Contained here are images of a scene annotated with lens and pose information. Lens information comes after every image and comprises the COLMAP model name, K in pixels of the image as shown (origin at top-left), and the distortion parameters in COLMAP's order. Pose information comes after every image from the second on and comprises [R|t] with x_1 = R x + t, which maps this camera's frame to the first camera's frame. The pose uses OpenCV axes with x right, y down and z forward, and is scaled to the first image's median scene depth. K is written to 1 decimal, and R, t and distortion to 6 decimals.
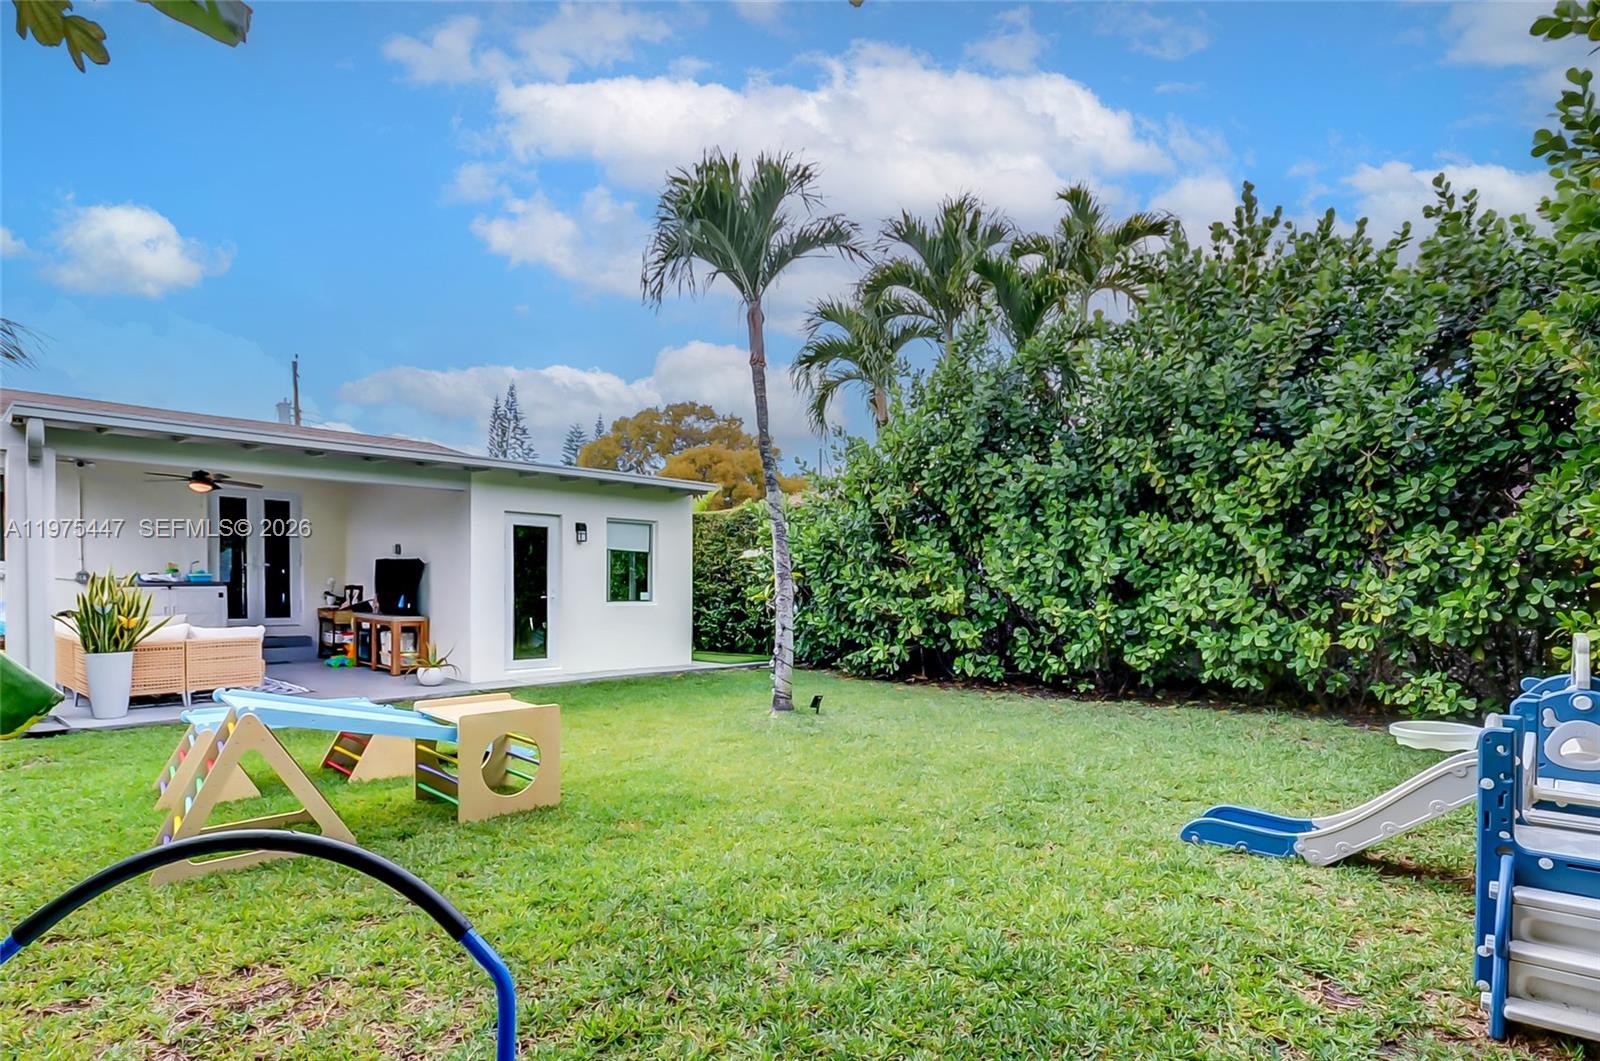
lens RADIAL K [[802.6, 0, 739.9], [0, 802.6, 562.1], [0, 0, 1]] dist [-0.003772, -0.001894]
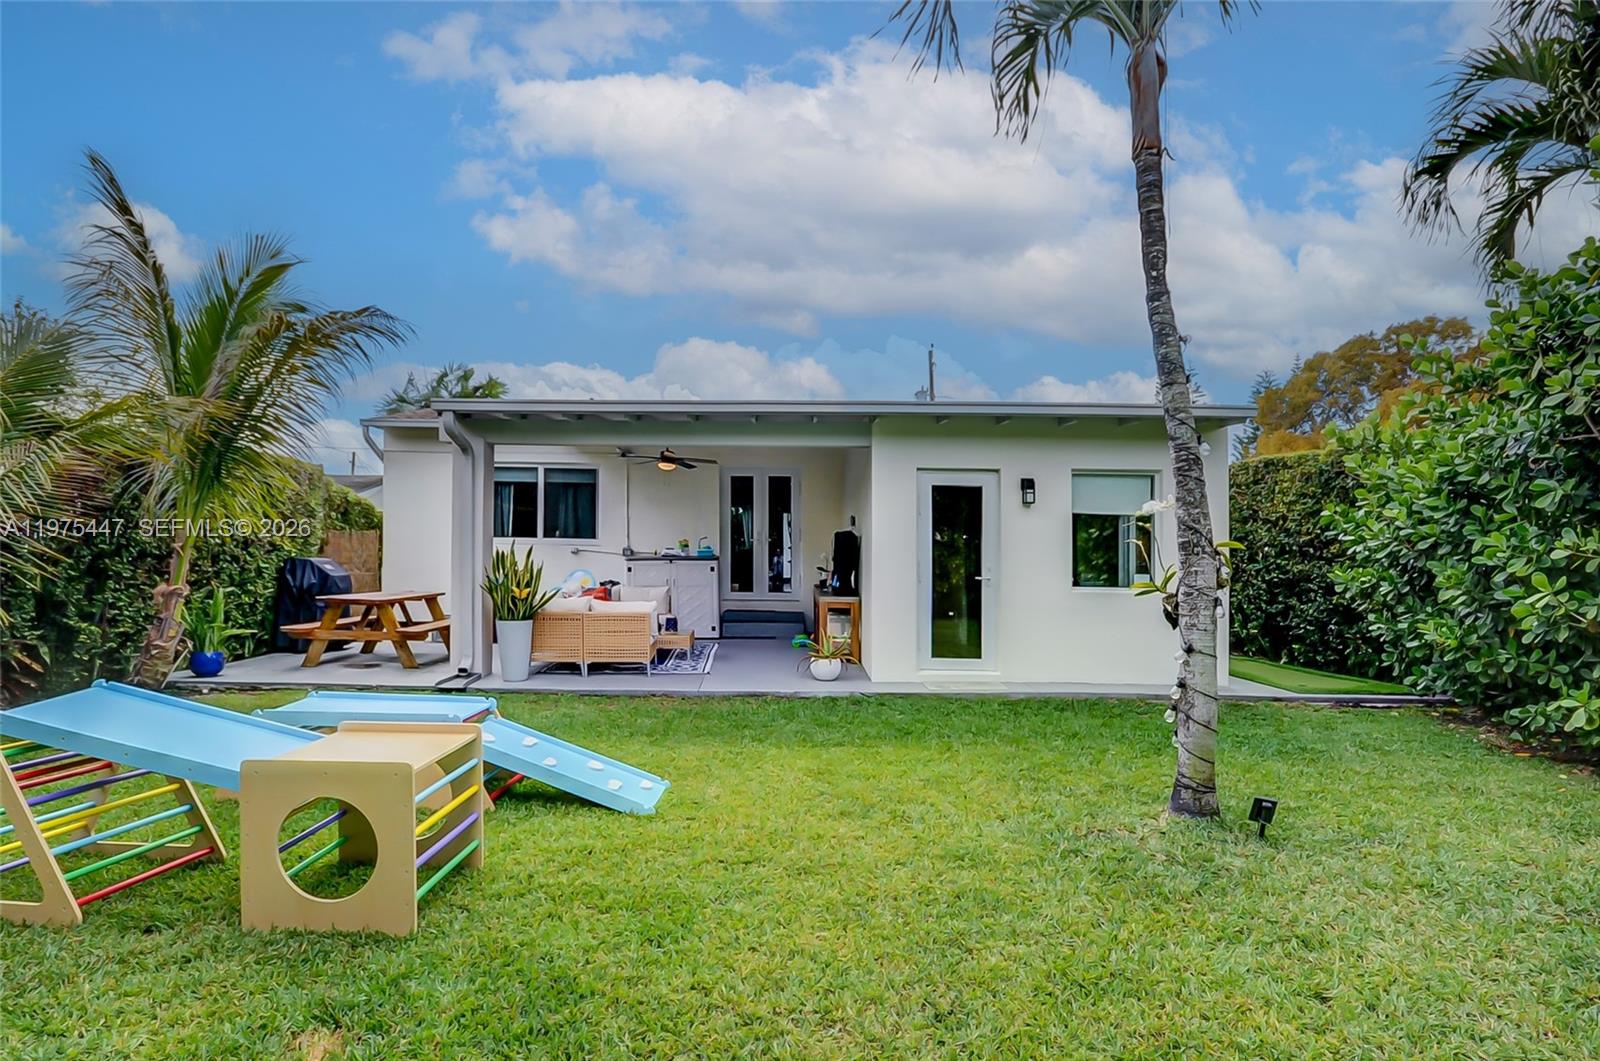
lens RADIAL K [[802.6, 0, 799.1], [0, 802.6, 530.6], [0, 0, 1]] dist [-0.003772, -0.001894]
pose [[0.715247, -0.018598, -0.698624, 0.167793], [0.010825, 0.999821, -0.015533, 0.008475], [0.698788, 0.003548, 0.715320, 0.334710]]
